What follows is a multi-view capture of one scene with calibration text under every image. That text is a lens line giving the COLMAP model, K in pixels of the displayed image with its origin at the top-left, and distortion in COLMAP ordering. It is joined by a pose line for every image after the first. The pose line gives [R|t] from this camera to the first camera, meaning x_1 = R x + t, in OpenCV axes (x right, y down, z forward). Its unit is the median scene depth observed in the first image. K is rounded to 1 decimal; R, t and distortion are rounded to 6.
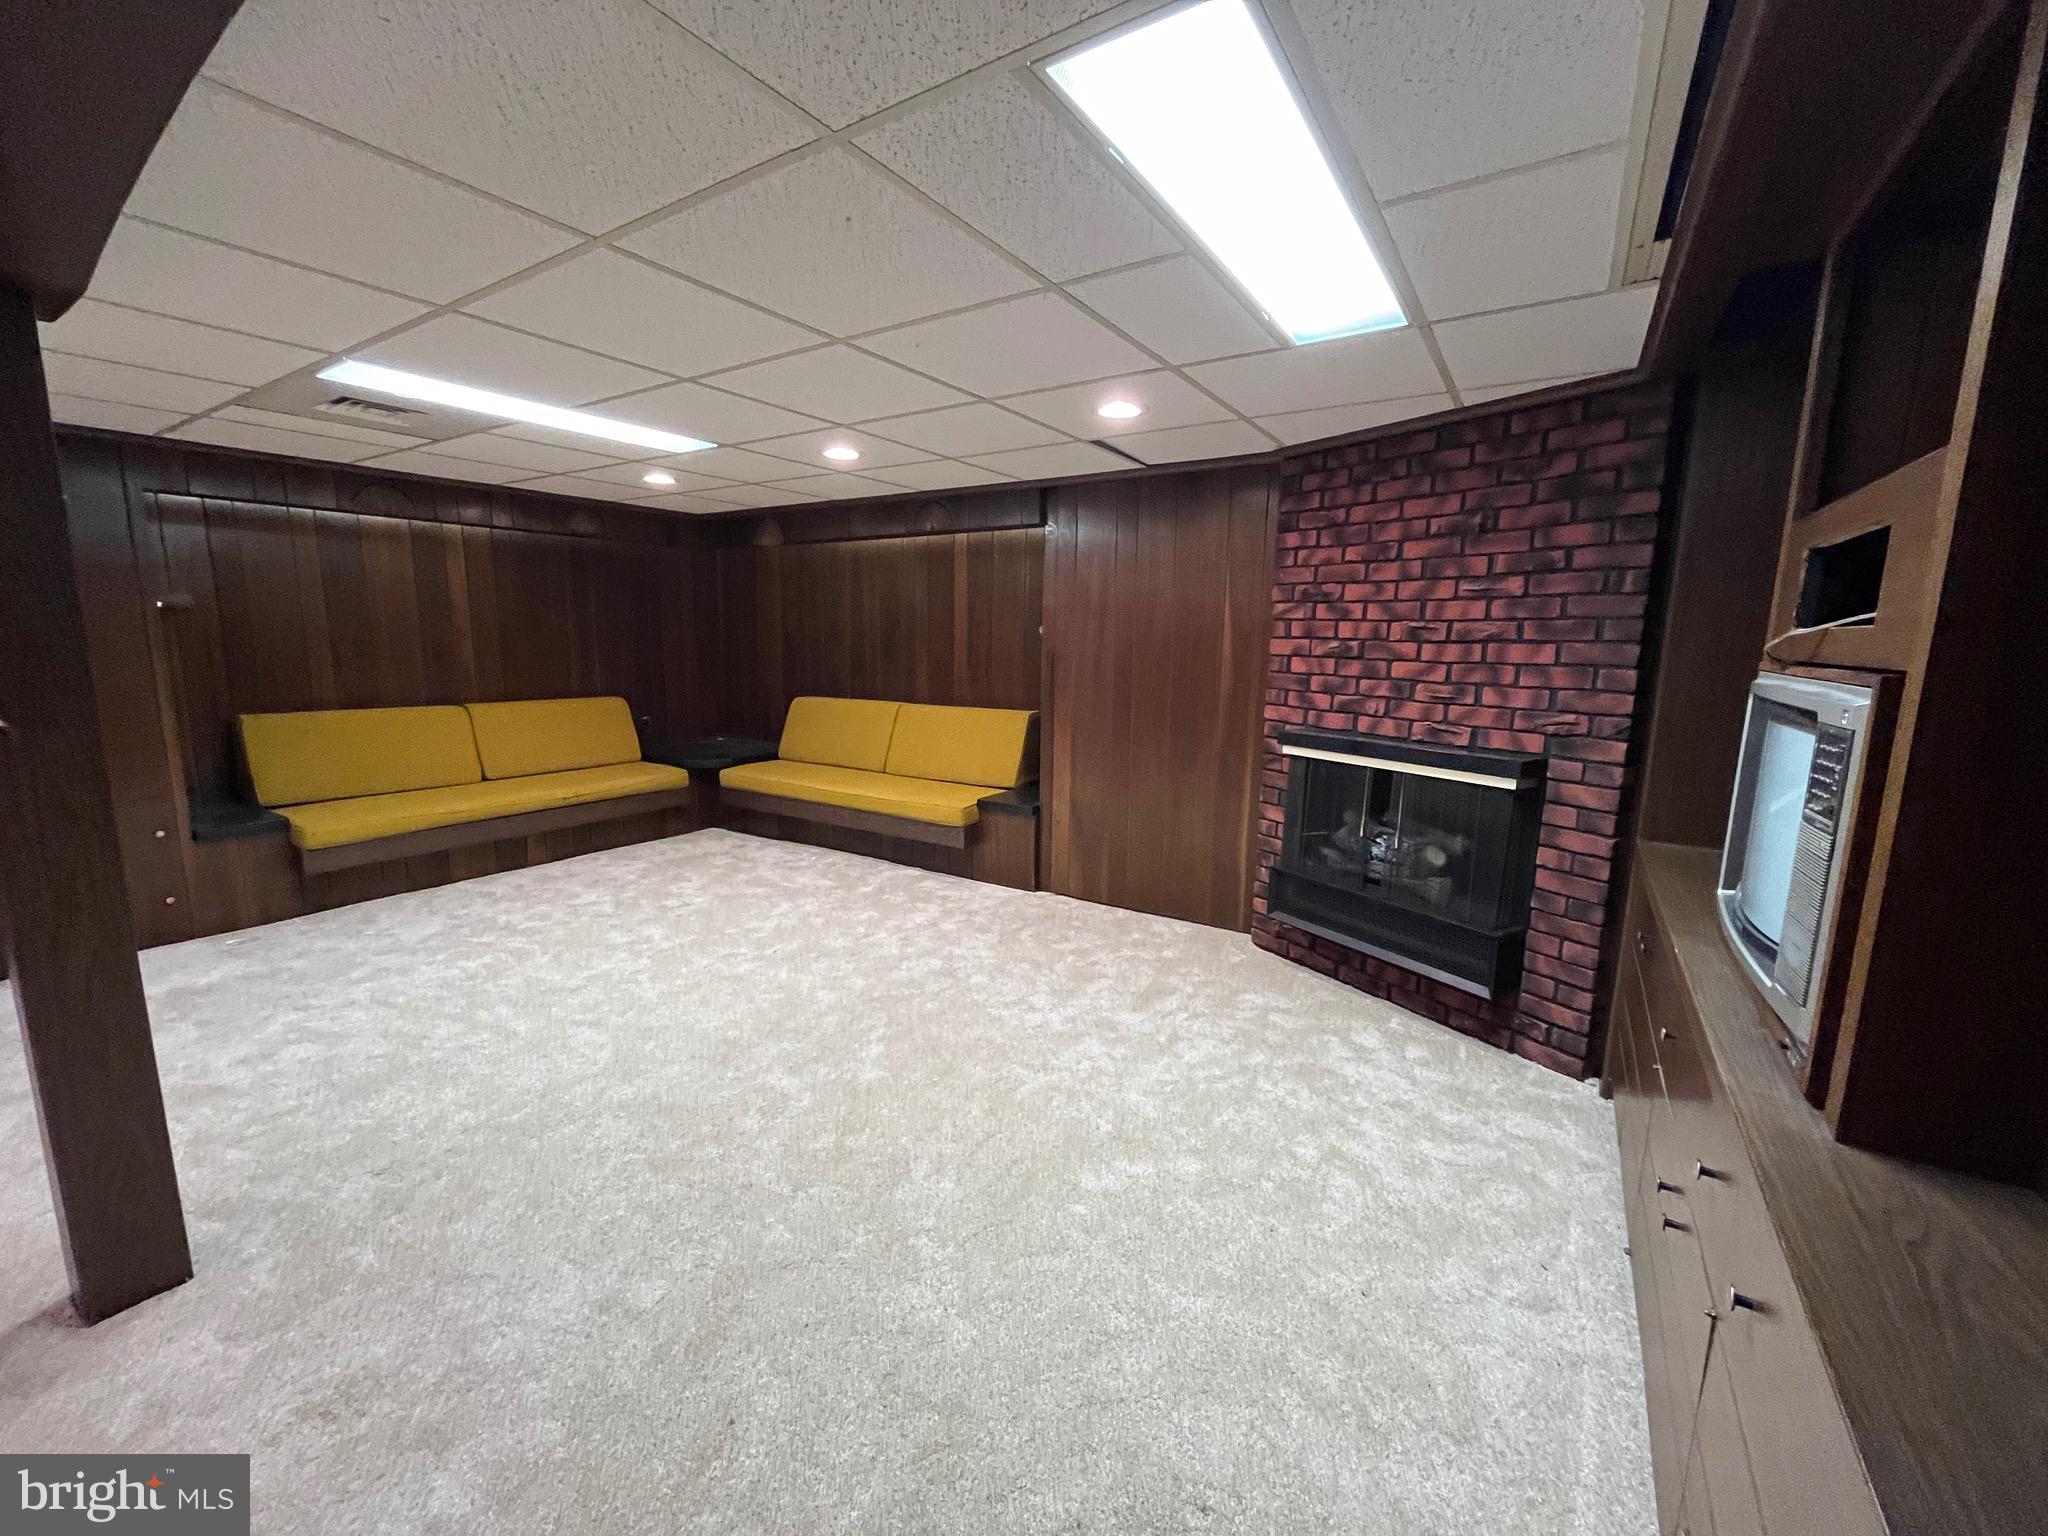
lens RADIAL K [[822.4, 0, 1008.5], [0, 822.4, 773.8], [0, 0, 1]] dist [-0.004403, 0.000753]
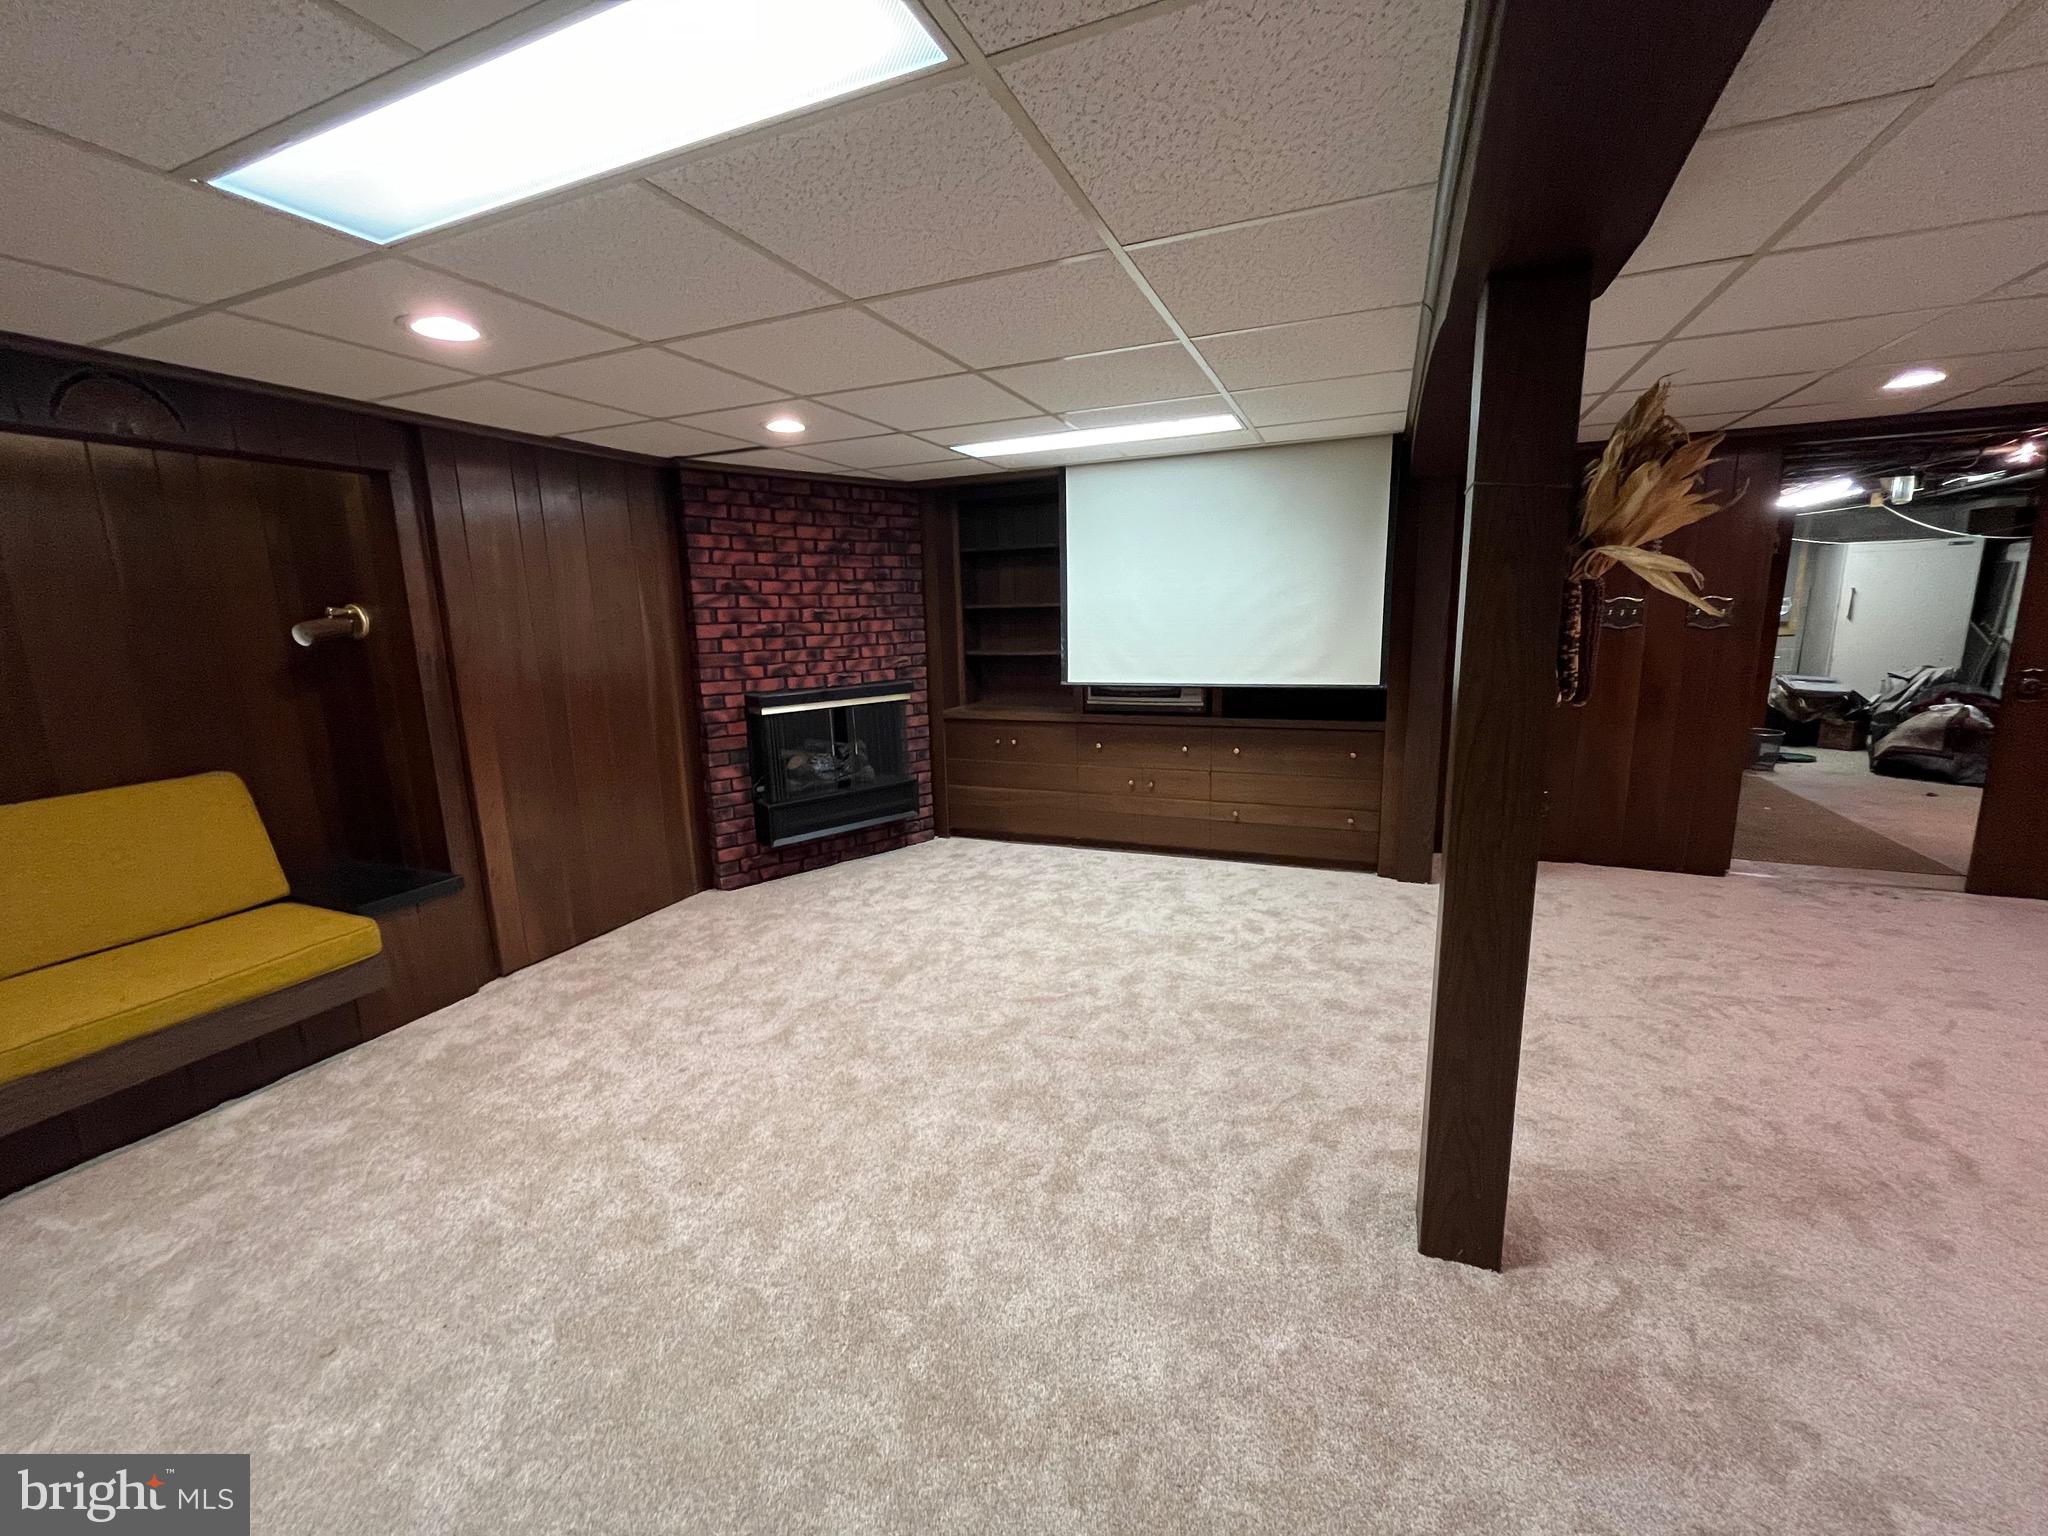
lens RADIAL K [[822.4, 0, 1022.0], [0, 822.4, 770.8], [0, 0, 1]] dist [-0.004403, 0.000753]
pose [[-0.180306, -0.197101, 0.963660, -1.069059], [0.187305, 0.954910, 0.230357, -0.176379], [-0.965612, 0.222033, -0.135258, 0.898333]]
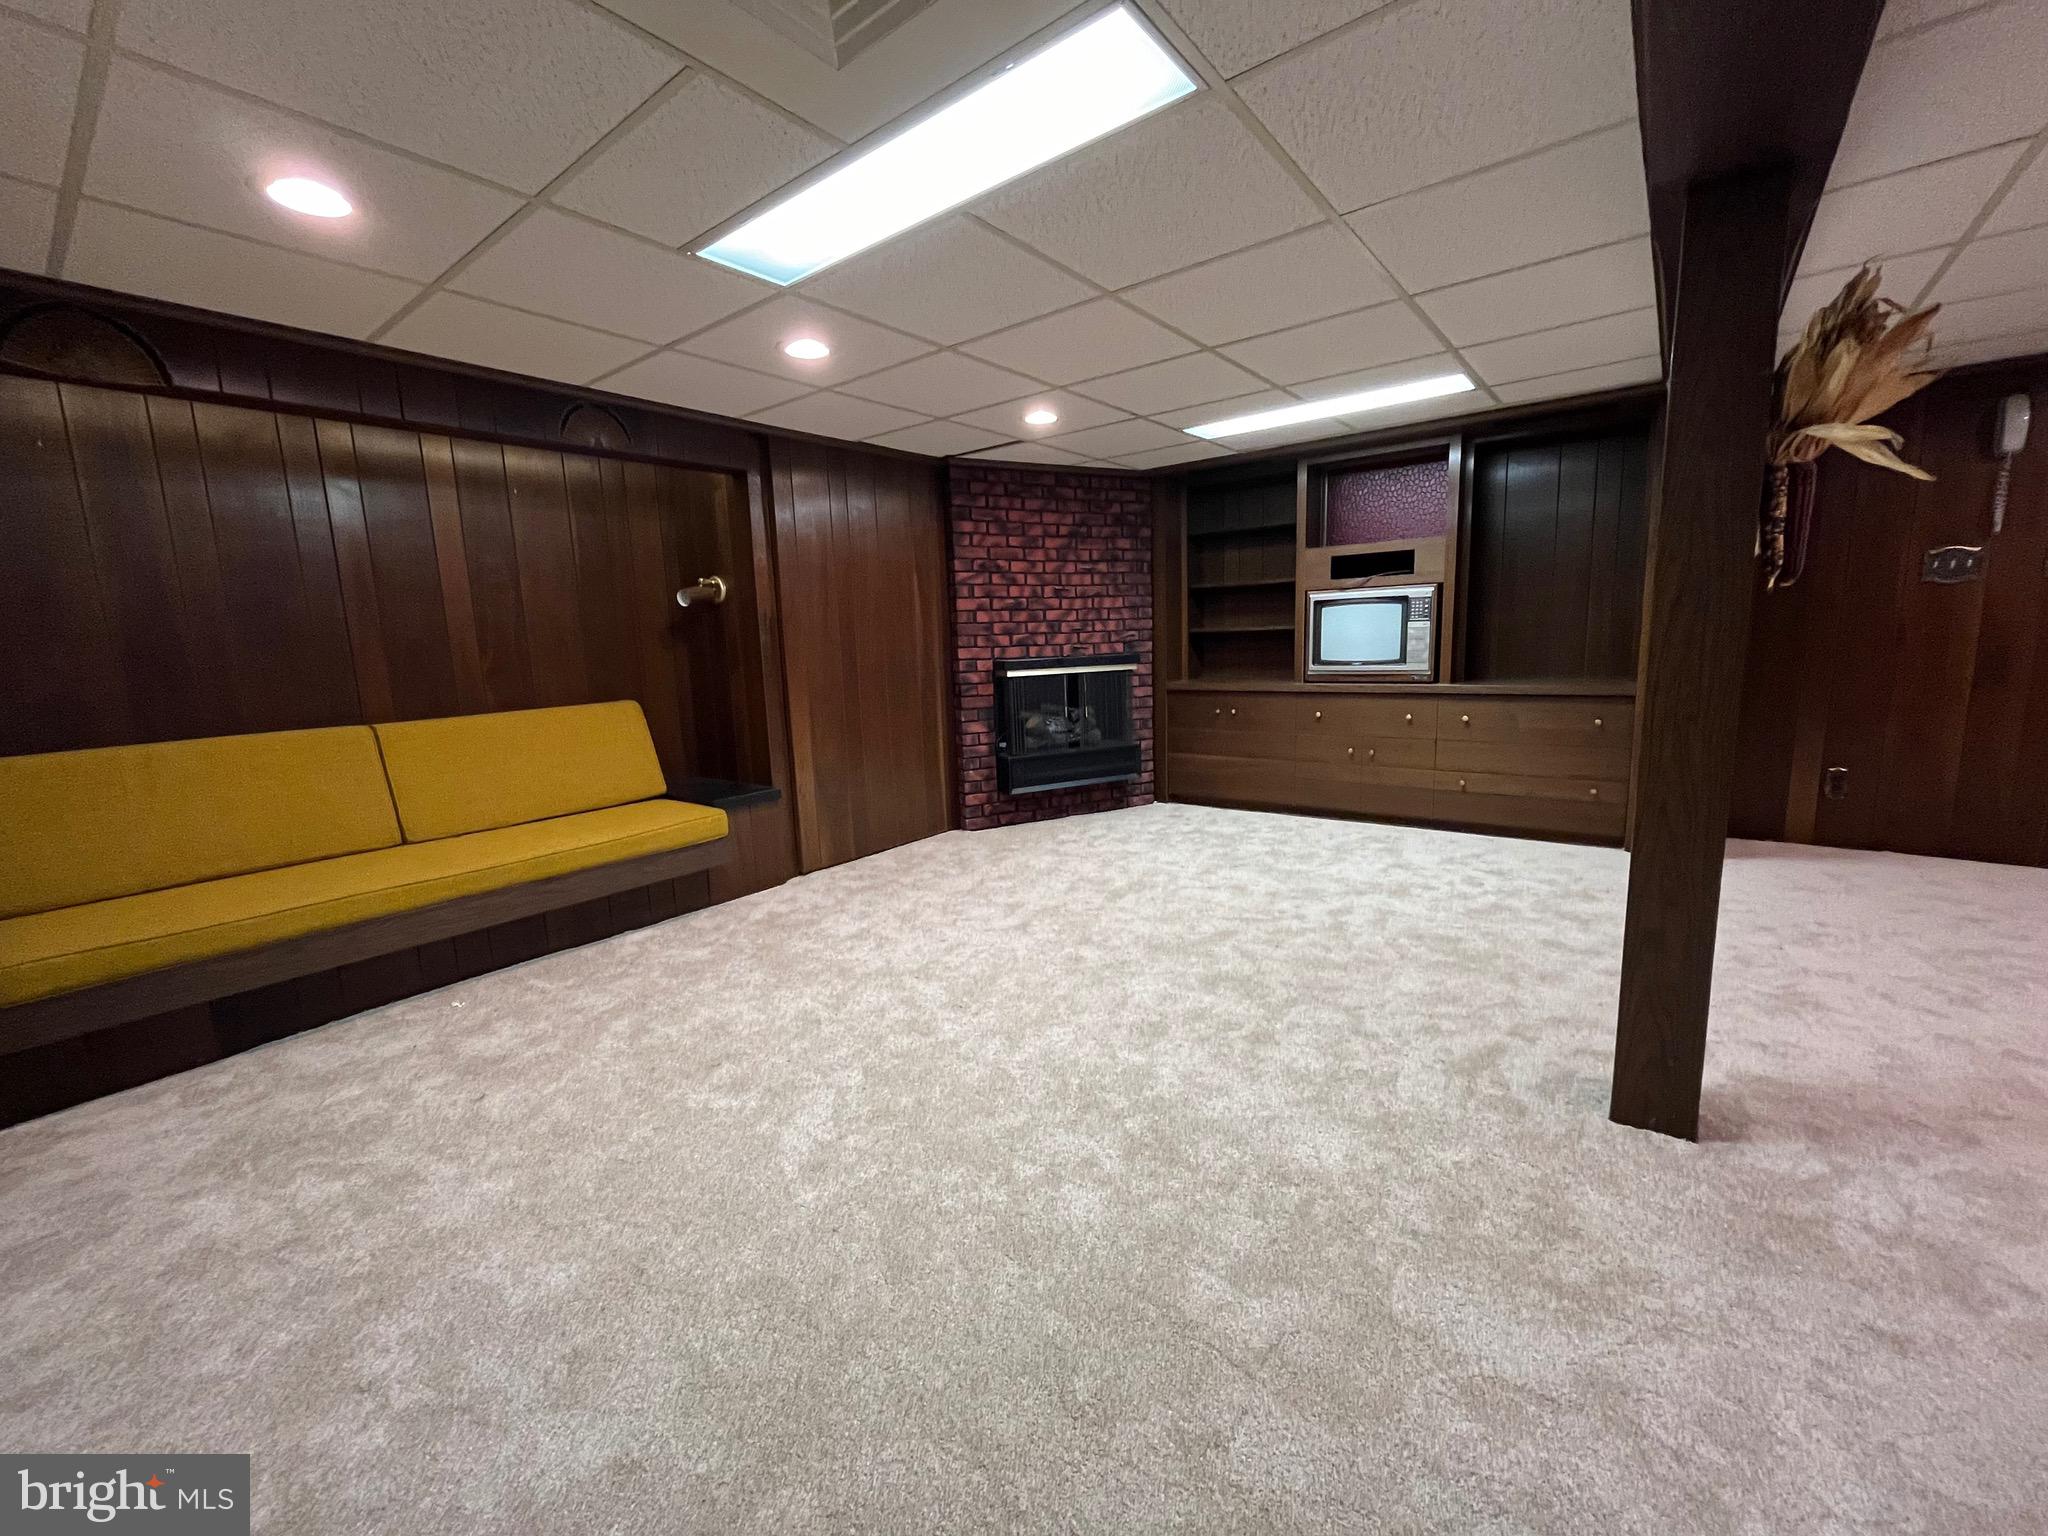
lens RADIAL K [[822.4, 0, 1022.6], [0, 822.4, 772.1], [0, 0, 1]] dist [-0.004403, 0.000753]
pose [[0.082886, -0.179620, 0.980238, -1.223369], [0.202723, 0.966095, 0.159887, -0.099059], [-0.975722, 0.185465, 0.116489, 0.933499]]
